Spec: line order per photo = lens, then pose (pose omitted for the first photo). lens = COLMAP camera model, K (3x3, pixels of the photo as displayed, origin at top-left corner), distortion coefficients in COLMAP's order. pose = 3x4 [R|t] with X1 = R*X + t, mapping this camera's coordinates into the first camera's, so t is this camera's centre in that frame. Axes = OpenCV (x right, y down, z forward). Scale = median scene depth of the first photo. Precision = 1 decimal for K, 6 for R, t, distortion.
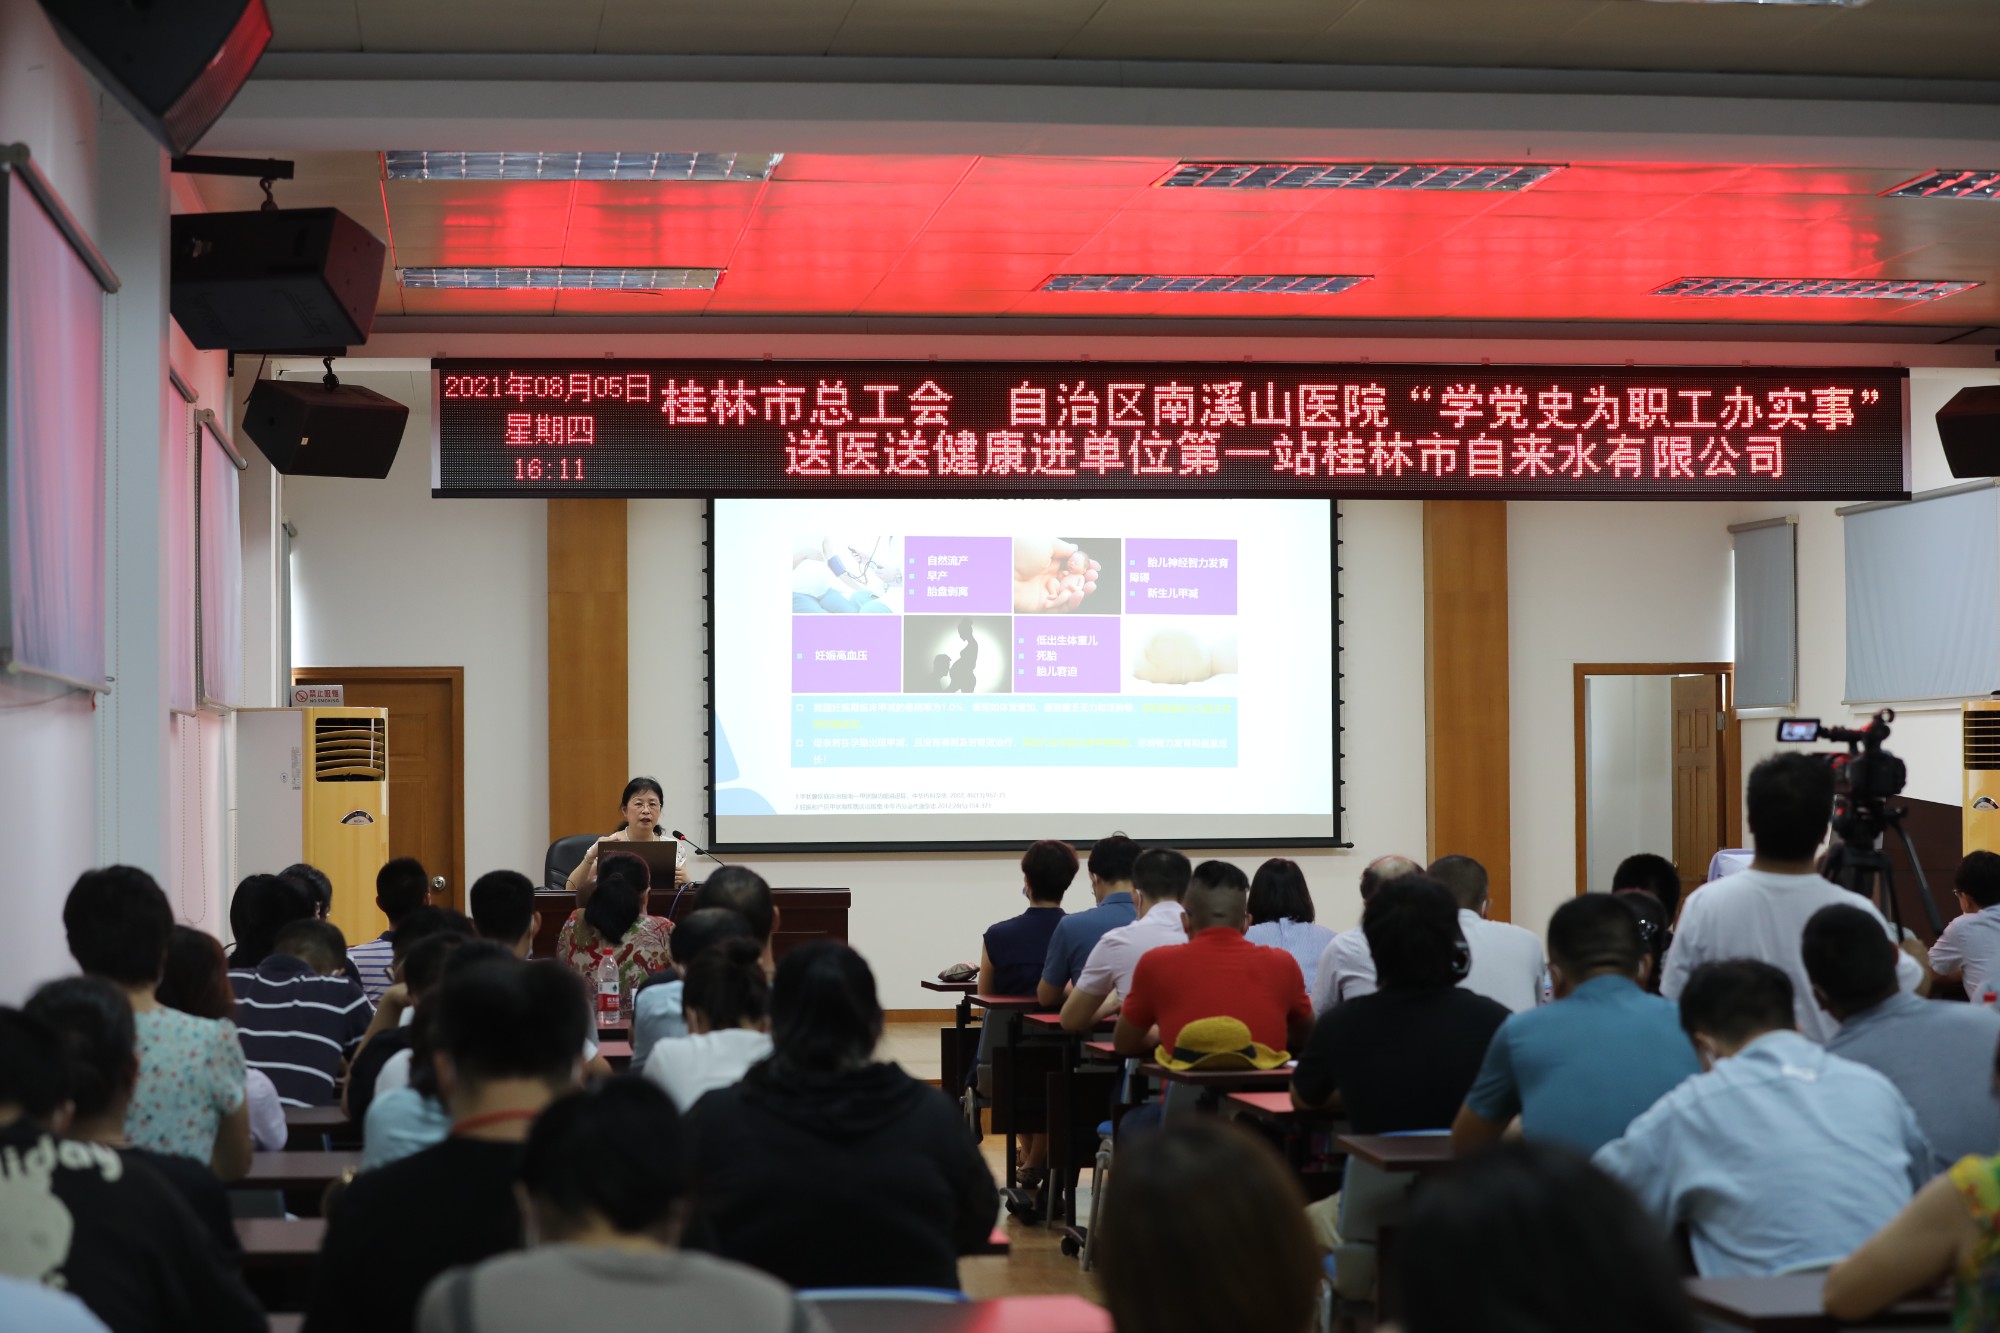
lens RADIAL K [[4469.1, 0, 1008.8], [0, 4469.1, 659.0], [0, 0, 1]] dist [-0.243996, 0.000000]
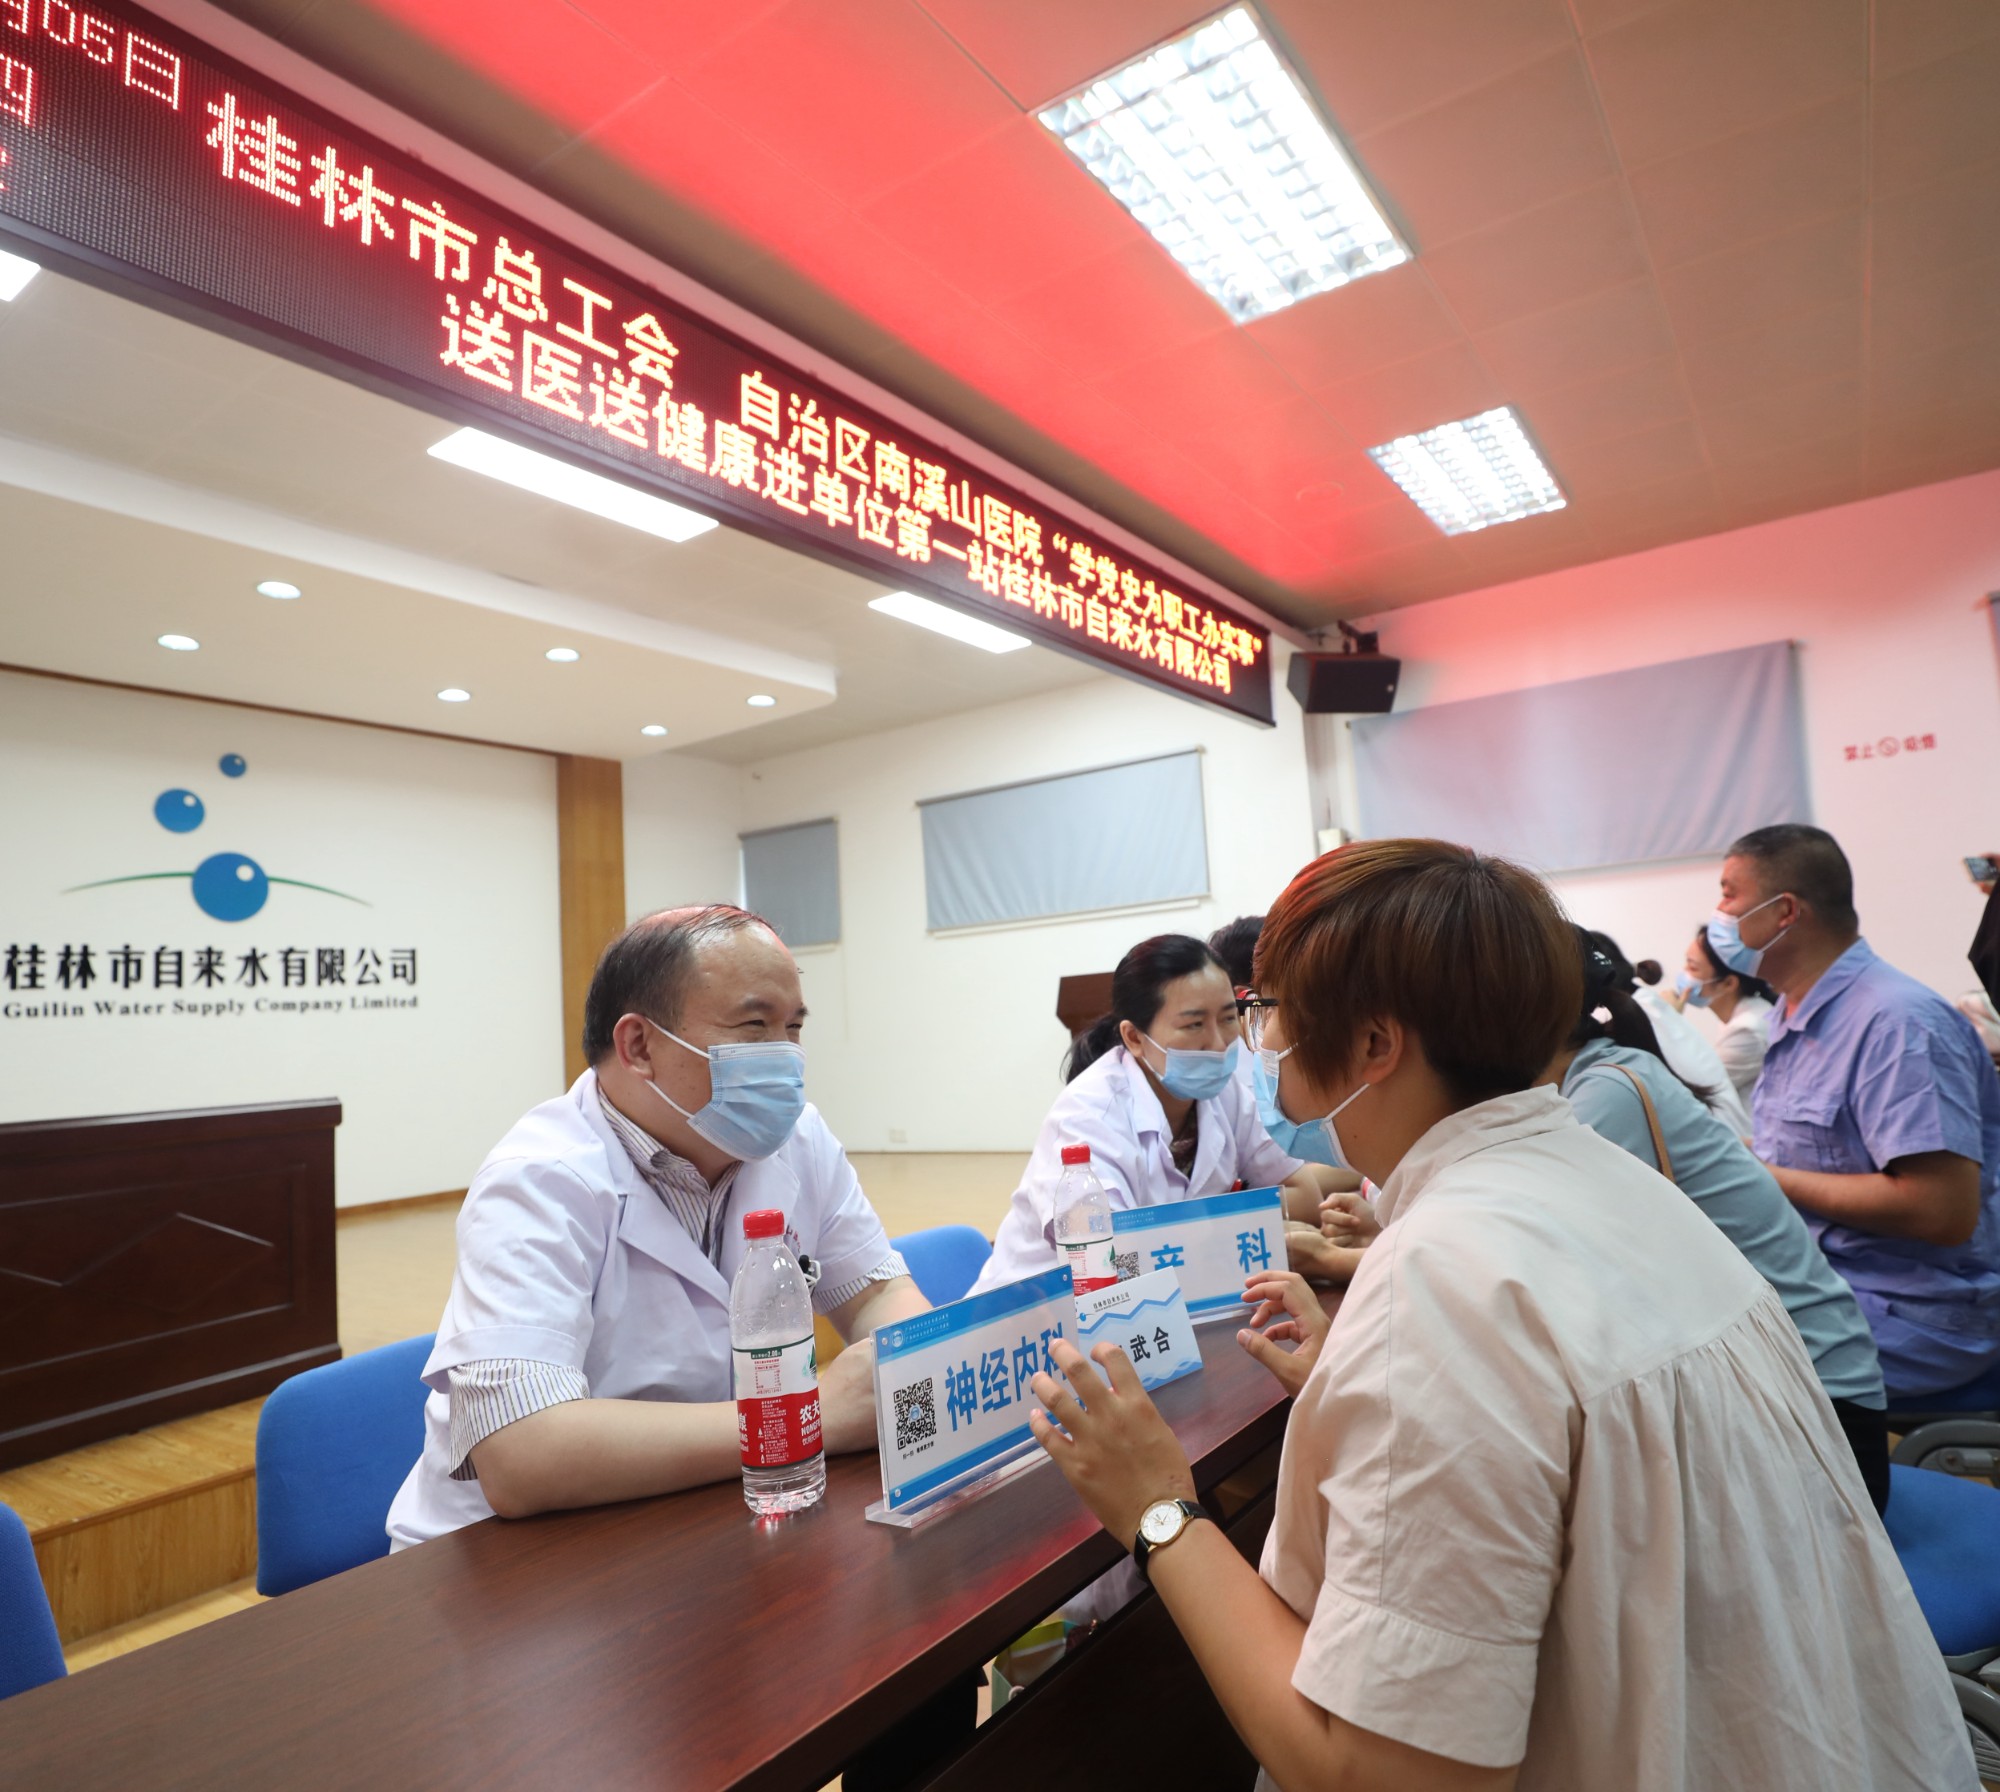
lens RADIAL K [[1213.2, 0, 1023.7], [0, 1213.2, 849.6], [0, 0, 1]] dist [-0.034550, 0.011386]
pose [[0.664949, 0.068722, 0.743721, -0.108428], [0.038924, 0.991216, -0.126393, 0.041876], [-0.745874, 0.112993, 0.656433, 0.841719]]
